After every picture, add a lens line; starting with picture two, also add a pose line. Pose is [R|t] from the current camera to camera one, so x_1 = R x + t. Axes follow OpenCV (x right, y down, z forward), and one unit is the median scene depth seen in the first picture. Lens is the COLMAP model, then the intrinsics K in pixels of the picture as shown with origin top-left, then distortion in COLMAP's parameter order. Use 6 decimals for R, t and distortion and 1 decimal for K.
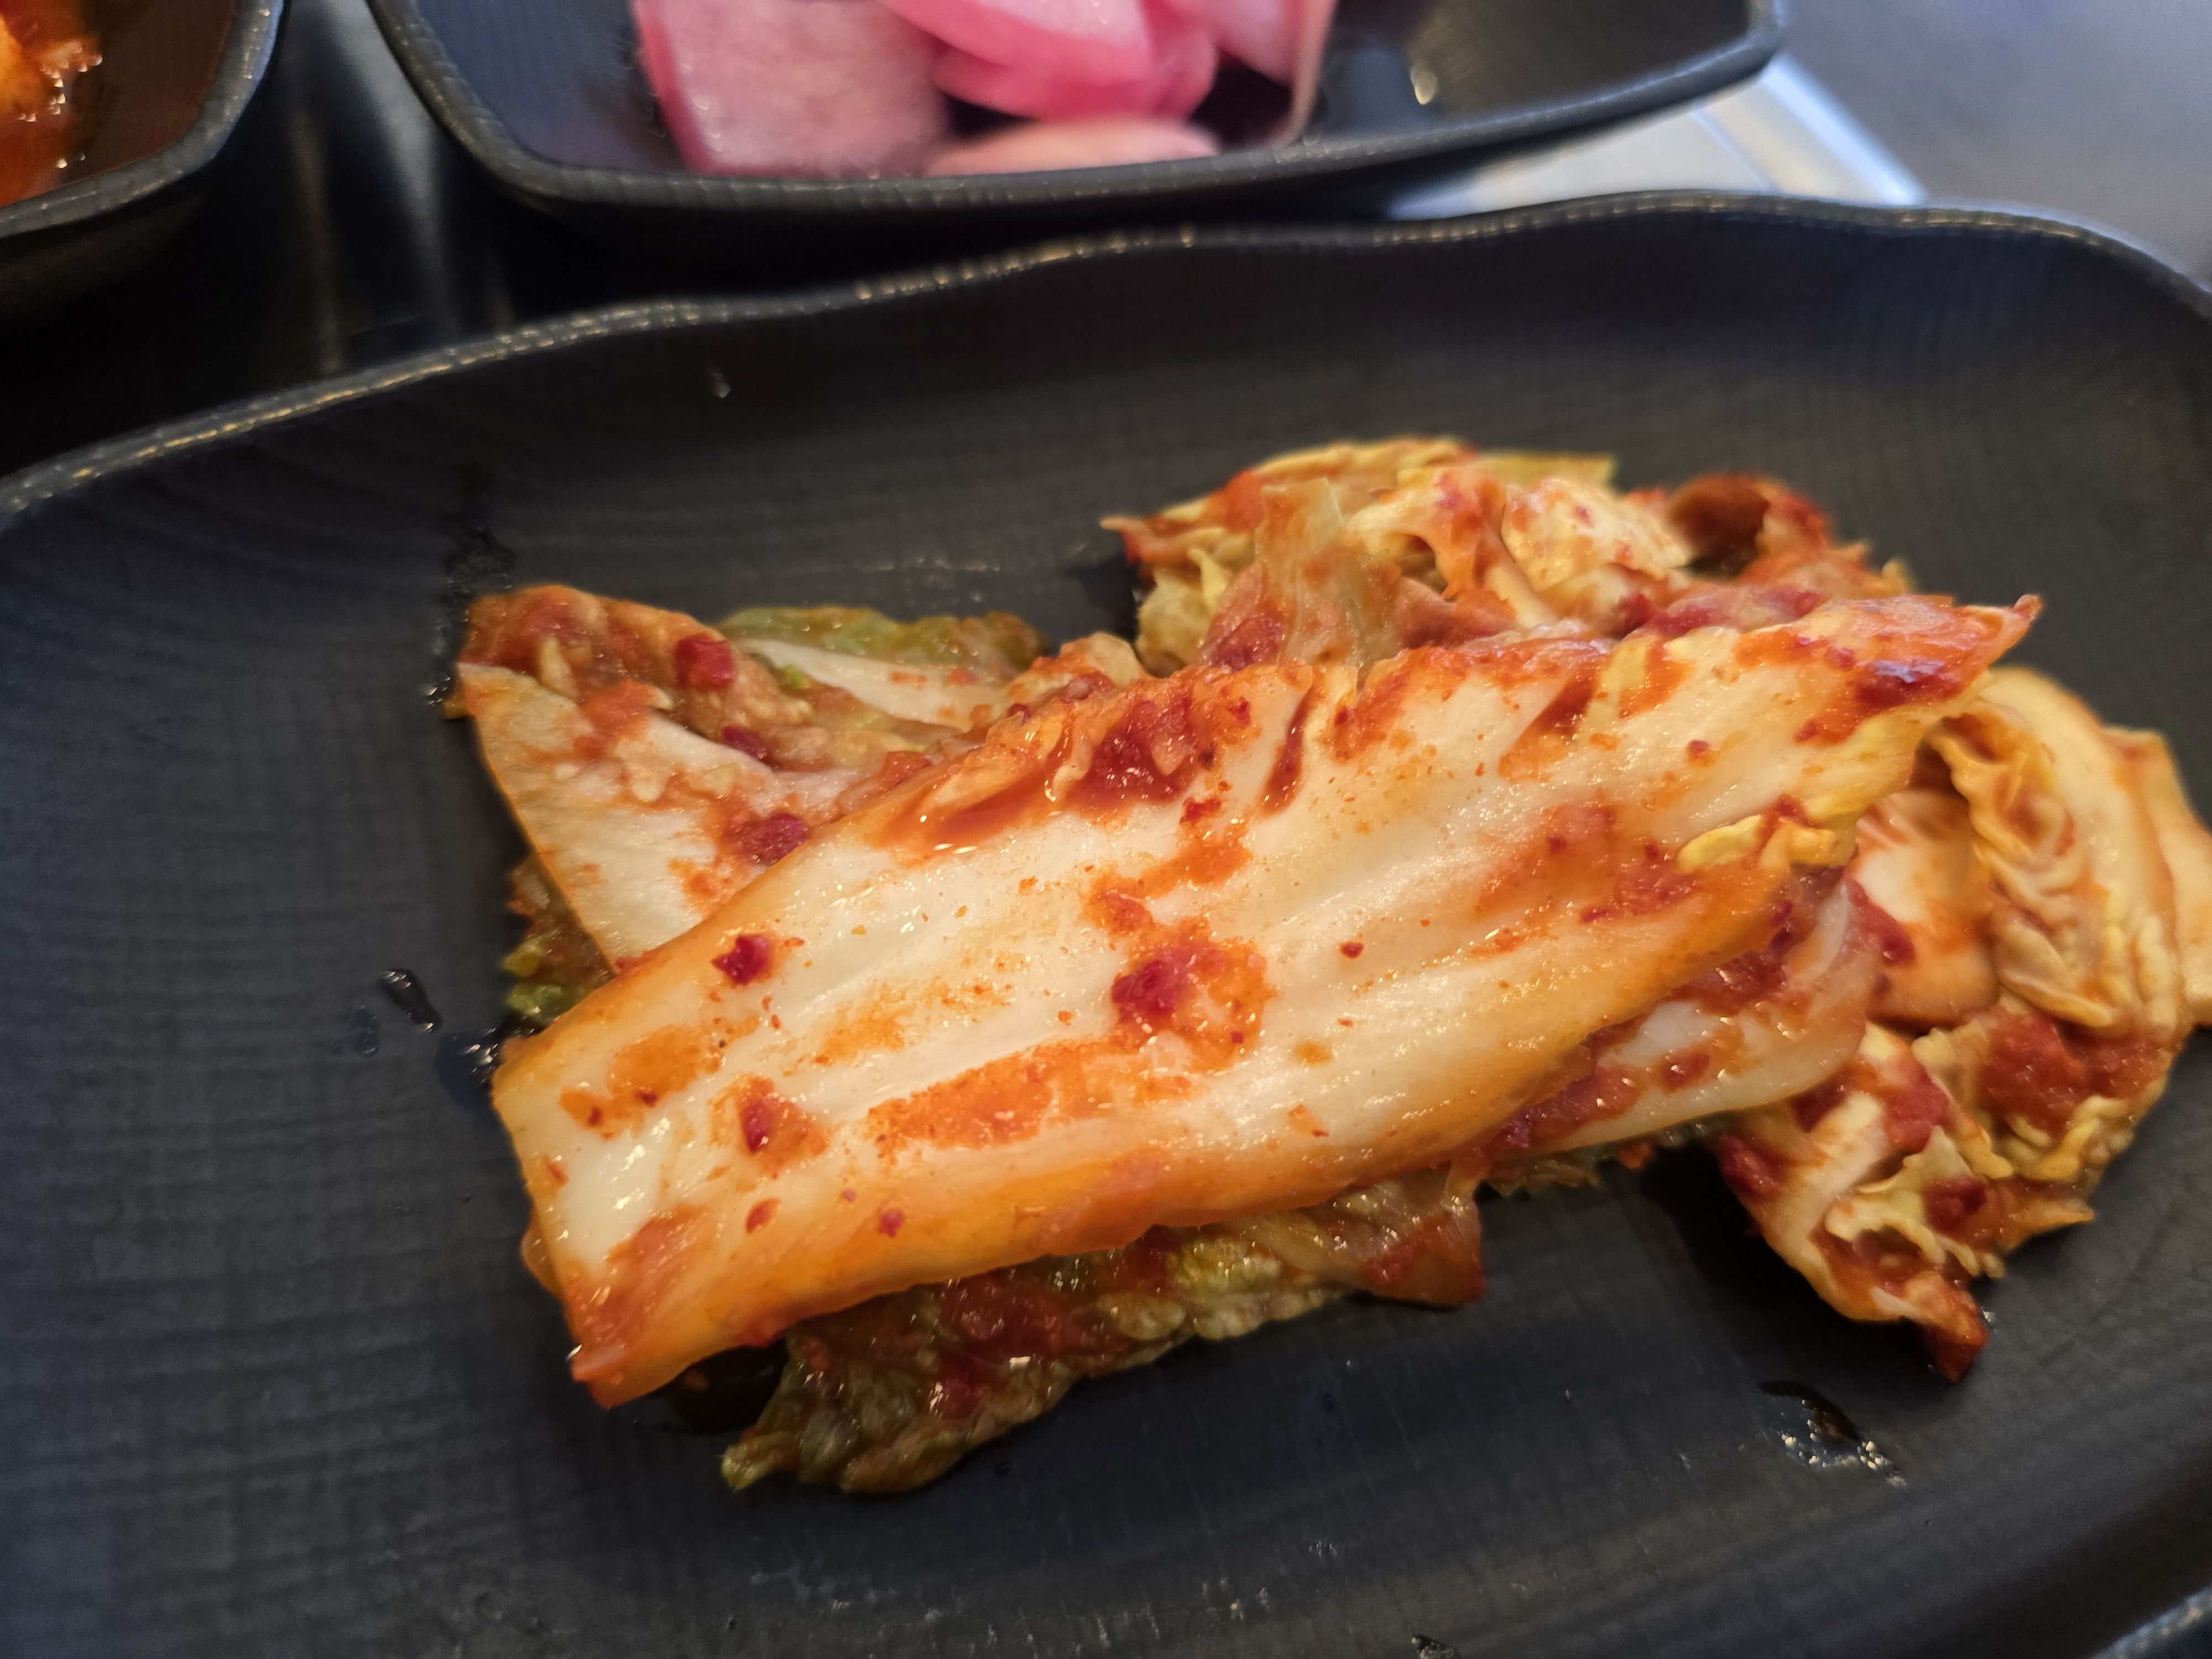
lens RADIAL K [[1514.3, 0, 1106.0], [0, 1514.3, 829.5], [0, 0, 1]] dist [-0.003399, -0.036421]
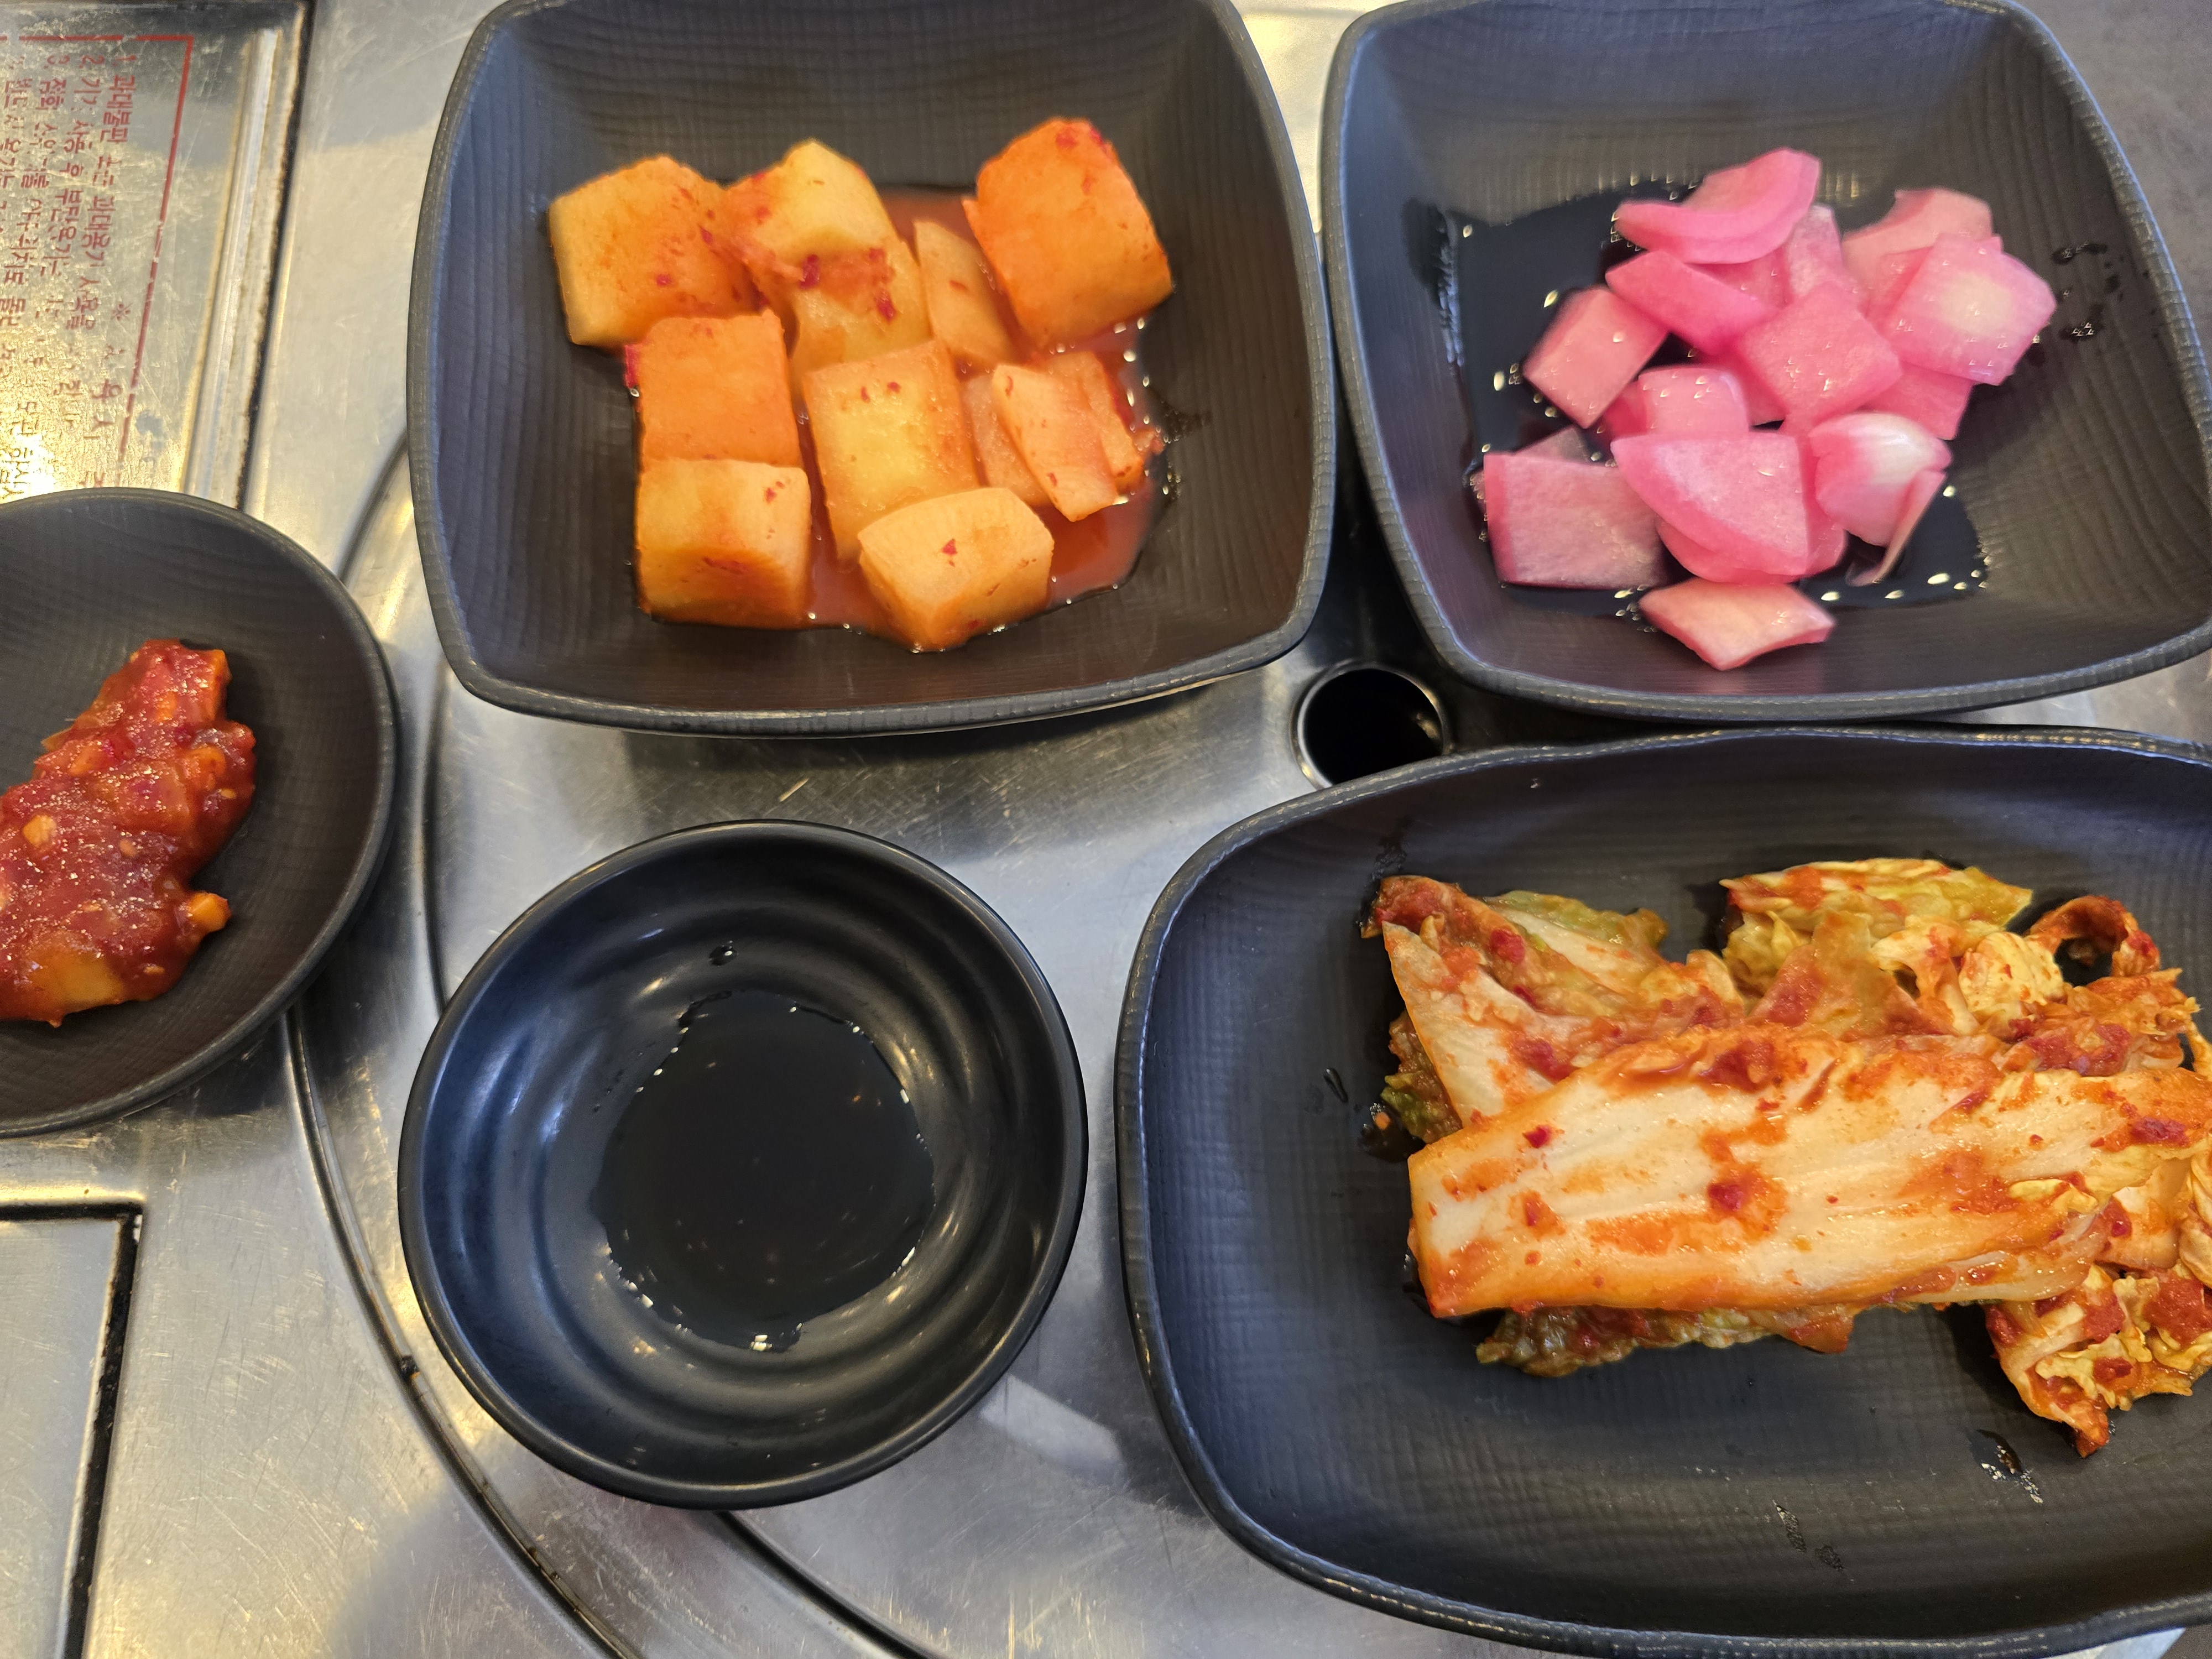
lens RADIAL K [[1540.9, 0, 1117.9], [0, 1540.9, 771.9], [0, 0, 1]] dist [-0.001802, 0.002109]
pose [[0.969581, 0.207345, -0.130083, -0.583967], [-0.182940, 0.966934, 0.177684, -0.630489], [0.162624, -0.148481, 0.975452, -1.040019]]
